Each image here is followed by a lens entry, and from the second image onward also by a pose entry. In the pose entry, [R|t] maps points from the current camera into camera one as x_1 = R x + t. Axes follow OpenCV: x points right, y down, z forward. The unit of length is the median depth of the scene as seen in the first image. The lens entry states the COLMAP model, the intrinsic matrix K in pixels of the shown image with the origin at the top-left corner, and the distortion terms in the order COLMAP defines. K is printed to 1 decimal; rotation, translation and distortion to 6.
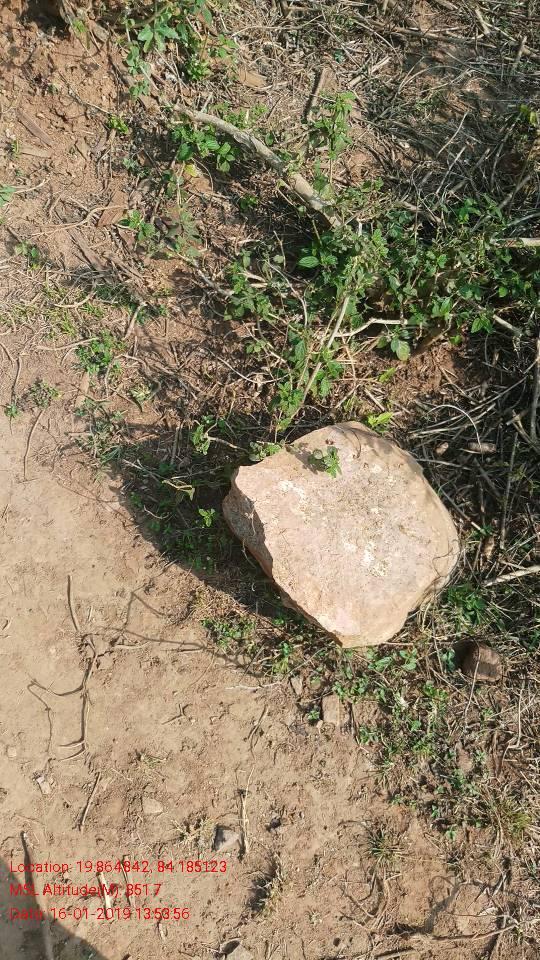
lens RADIAL K [[820.3, 0, 290.8], [0, 820.3, 454.0], [0, 0, 1]] dist [0.086720, -0.172344]
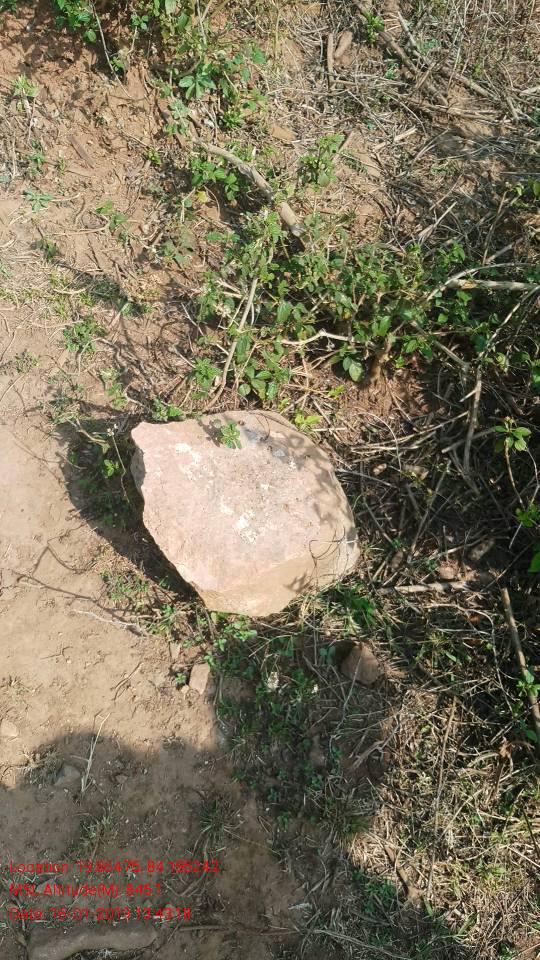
lens RADIAL K [[820.3, 0, 290.8], [0, 820.3, 454.0], [0, 0, 1]] dist [0.086720, -0.172344]
pose [[0.974684, 0.144930, -0.170256, 0.290677], [-0.167595, 0.977607, -0.127265, 0.147093], [0.147999, 0.152577, 0.977147, -0.027789]]
